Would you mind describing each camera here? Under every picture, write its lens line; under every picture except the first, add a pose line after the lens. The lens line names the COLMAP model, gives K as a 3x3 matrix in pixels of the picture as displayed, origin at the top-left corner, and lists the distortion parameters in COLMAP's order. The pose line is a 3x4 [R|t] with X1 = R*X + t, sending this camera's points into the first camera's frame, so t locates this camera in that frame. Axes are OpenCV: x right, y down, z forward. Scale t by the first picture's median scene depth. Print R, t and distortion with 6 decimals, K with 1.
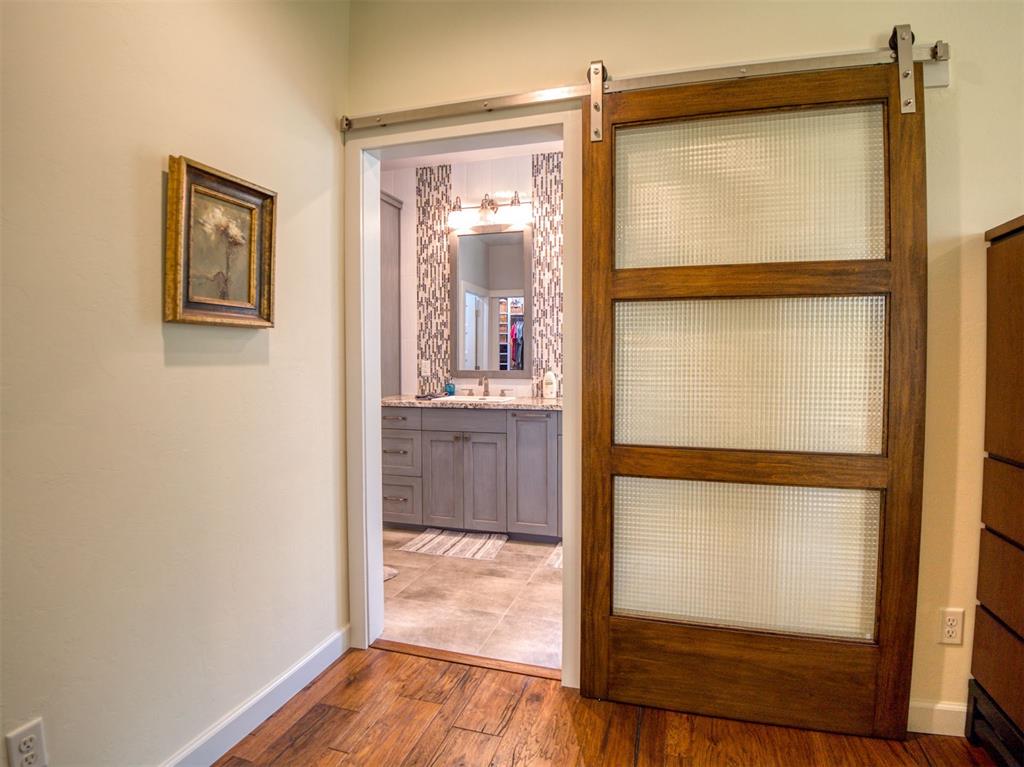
lens RADIAL K [[546.5, 0, 513.4], [0, 546.5, 379.8], [0, 0, 1]] dist [-0.060403, -0.006114]
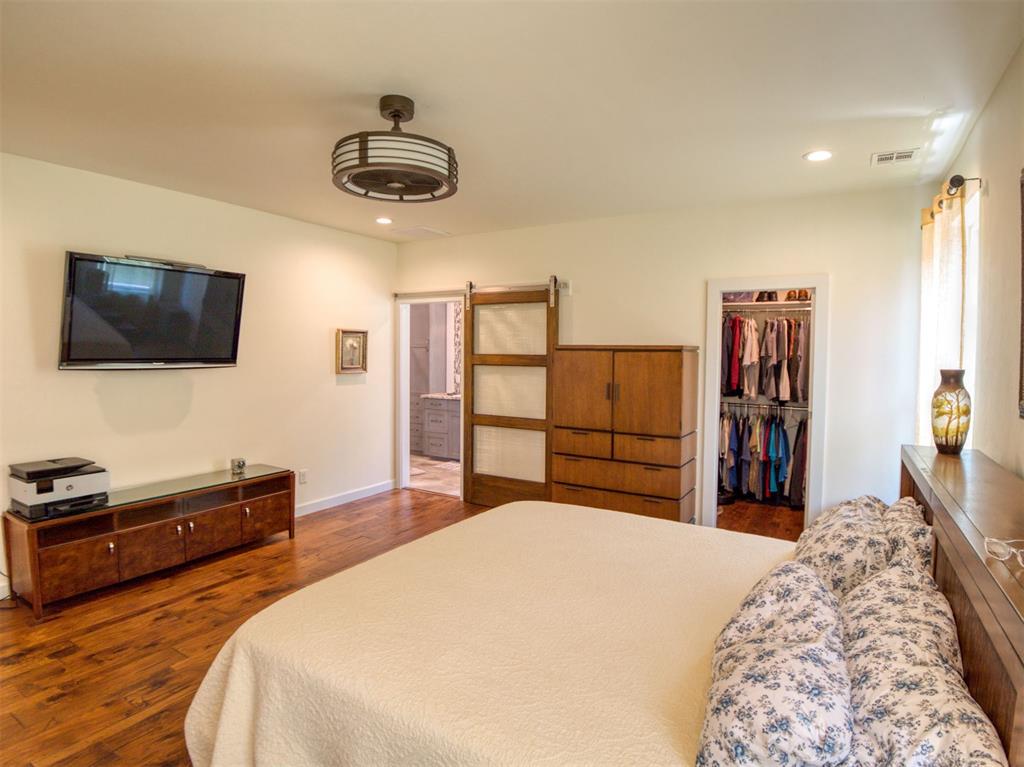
lens RADIAL K [[546.5, 0, 511.2], [0, 546.5, 382.0], [0, 0, 1]] dist [-0.060403, -0.006114]
pose [[0.969046, 0.020569, -0.246020, 1.087955], [-0.016271, 0.999678, 0.019491, -0.111101], [0.246342, -0.014884, 0.969069, -1.768285]]
